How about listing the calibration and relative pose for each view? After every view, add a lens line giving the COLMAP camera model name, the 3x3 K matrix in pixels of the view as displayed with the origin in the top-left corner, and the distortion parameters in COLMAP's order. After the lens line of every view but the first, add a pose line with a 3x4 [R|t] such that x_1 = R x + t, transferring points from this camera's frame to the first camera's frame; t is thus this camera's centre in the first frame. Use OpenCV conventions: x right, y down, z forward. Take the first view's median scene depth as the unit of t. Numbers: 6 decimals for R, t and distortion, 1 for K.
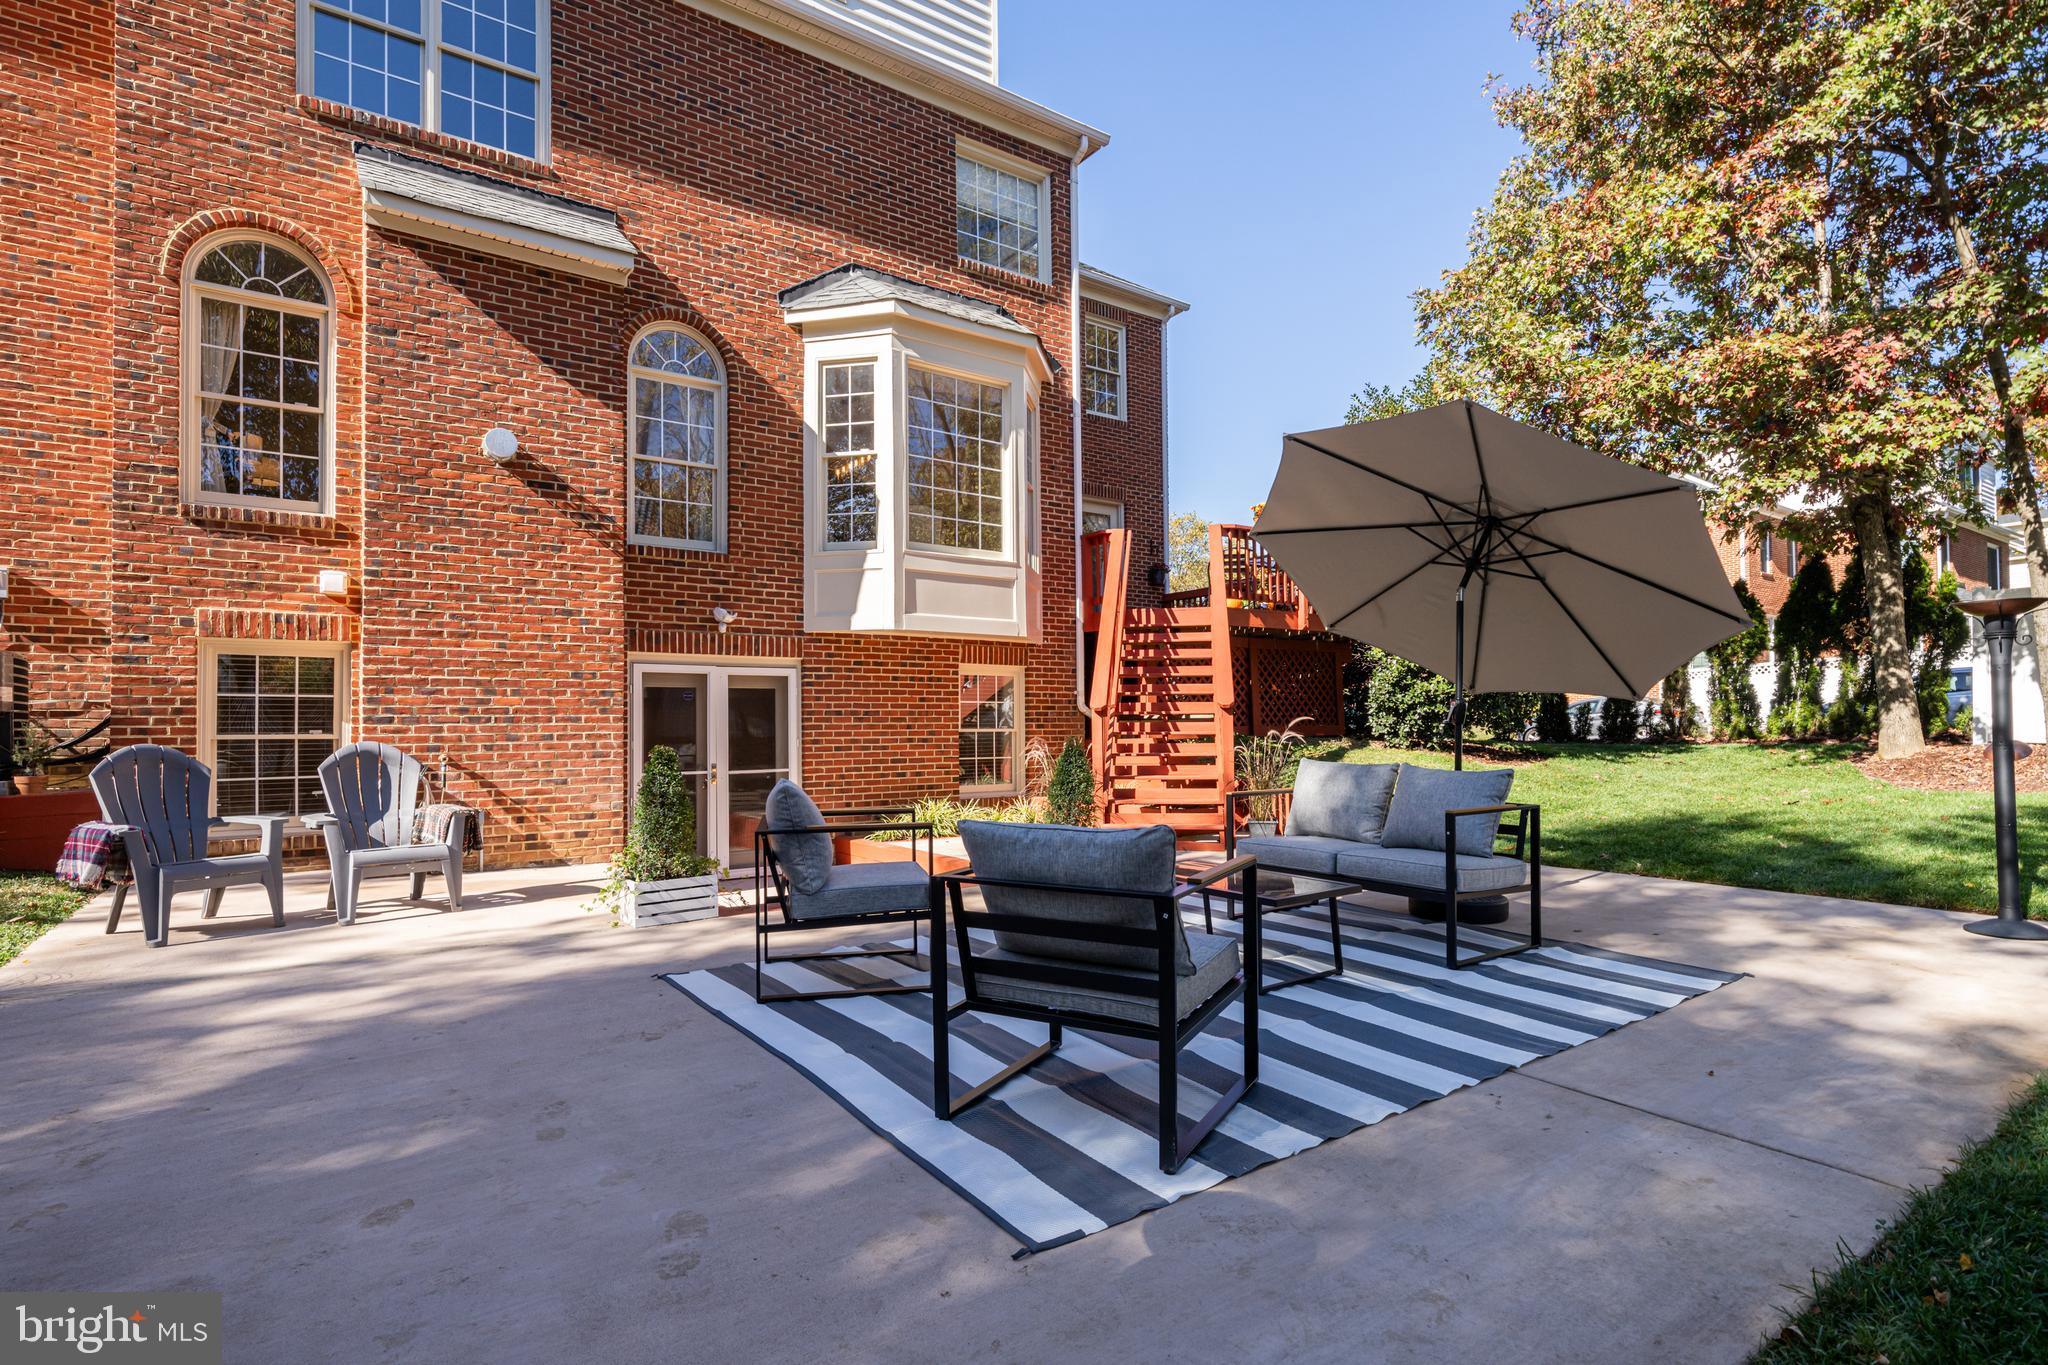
lens RADIAL K [[977.2, 0, 1032.6], [0, 977.2, 705.9], [0, 0, 1]] dist [0.001988, 0.000388]
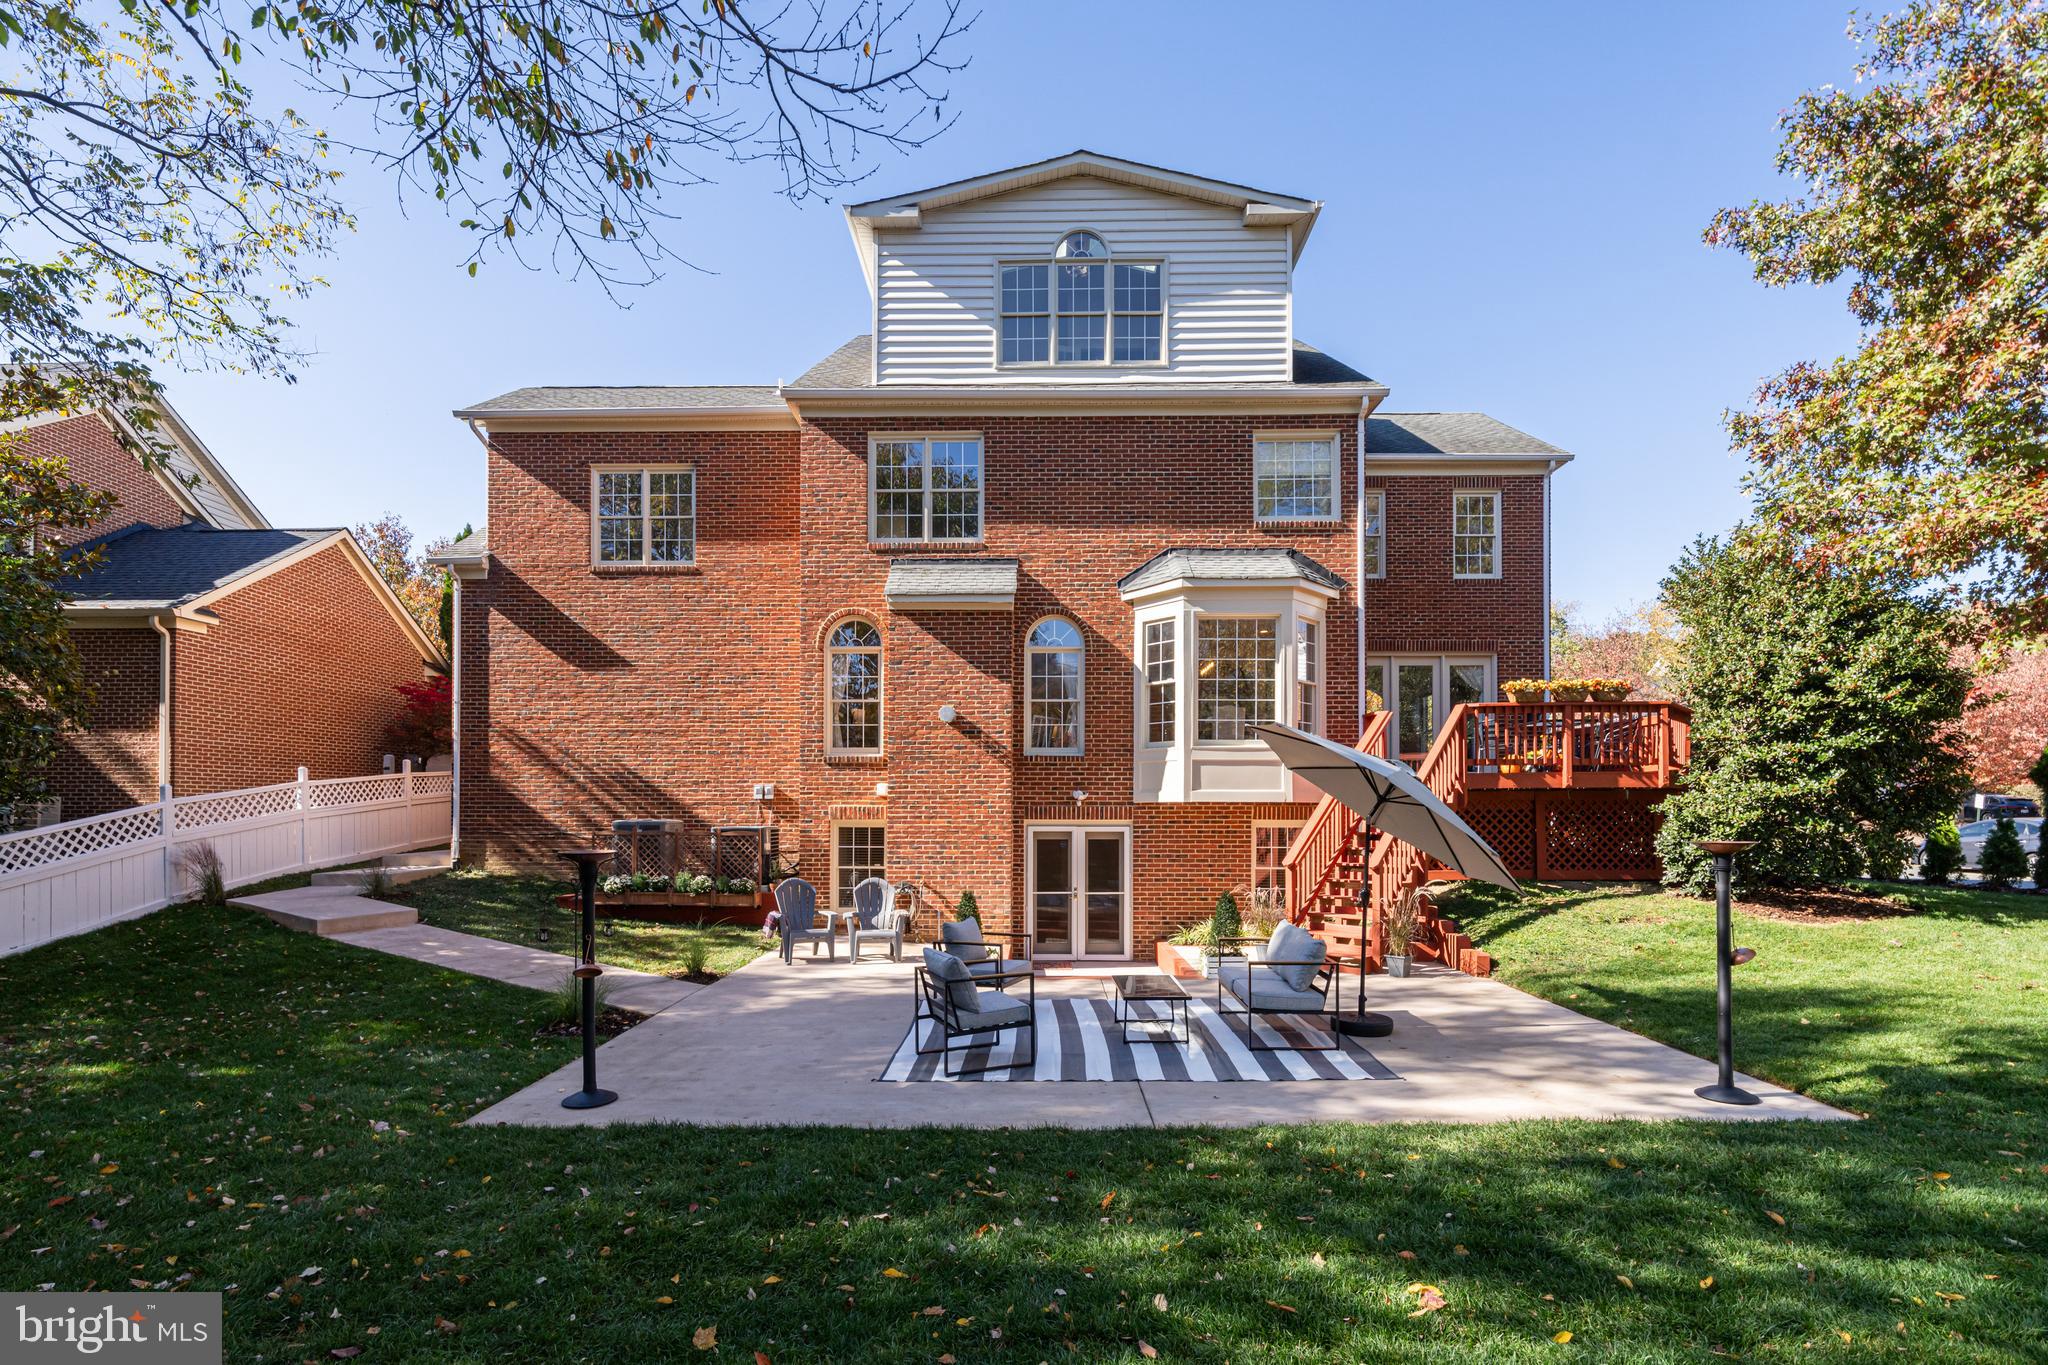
lens RADIAL K [[930.7, 0, 1038.2], [0, 930.7, 803.9], [0, 0, 1]] dist [-0.000577, -0.000518]
pose [[0.815449, 0.000709, -0.578829, 0.500331], [0.005396, 0.999946, 0.008826, -0.090155], [0.578804, -0.010321, 0.815401, -0.275218]]
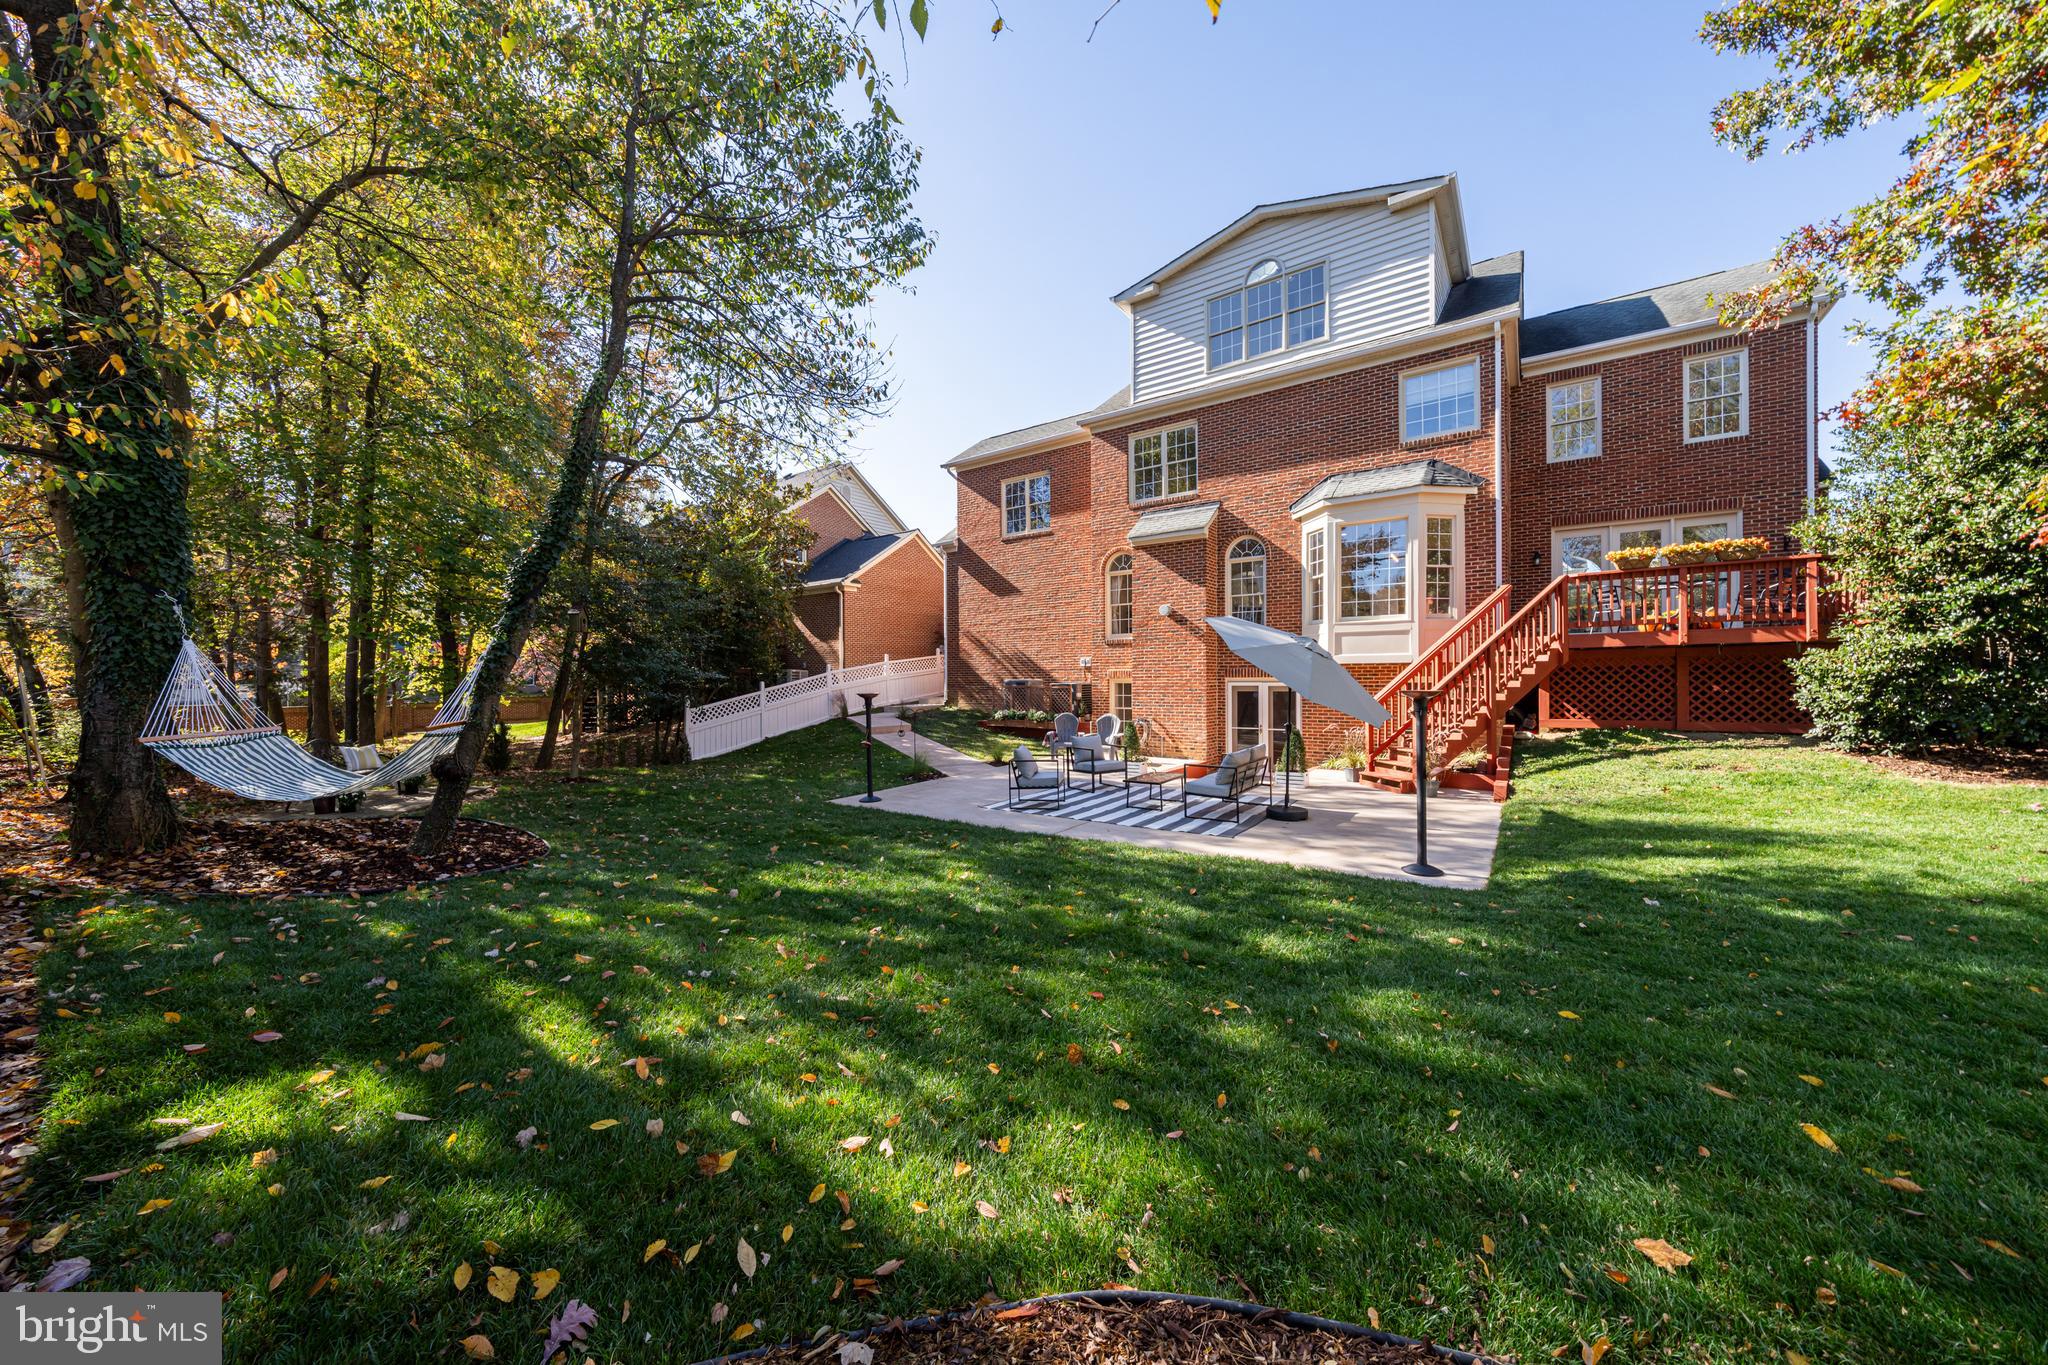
lens RADIAL K [[708.7, 0, 1020.6], [0, 708.7, 674.3], [0, 0, 1]] dist [-0.002356, -0.000140]
pose [[0.330337, -0.000577, -0.943863, 1.038968], [0.024919, 0.999657, 0.008110, -0.085651], [0.943534, -0.026200, 0.330238, -0.076210]]
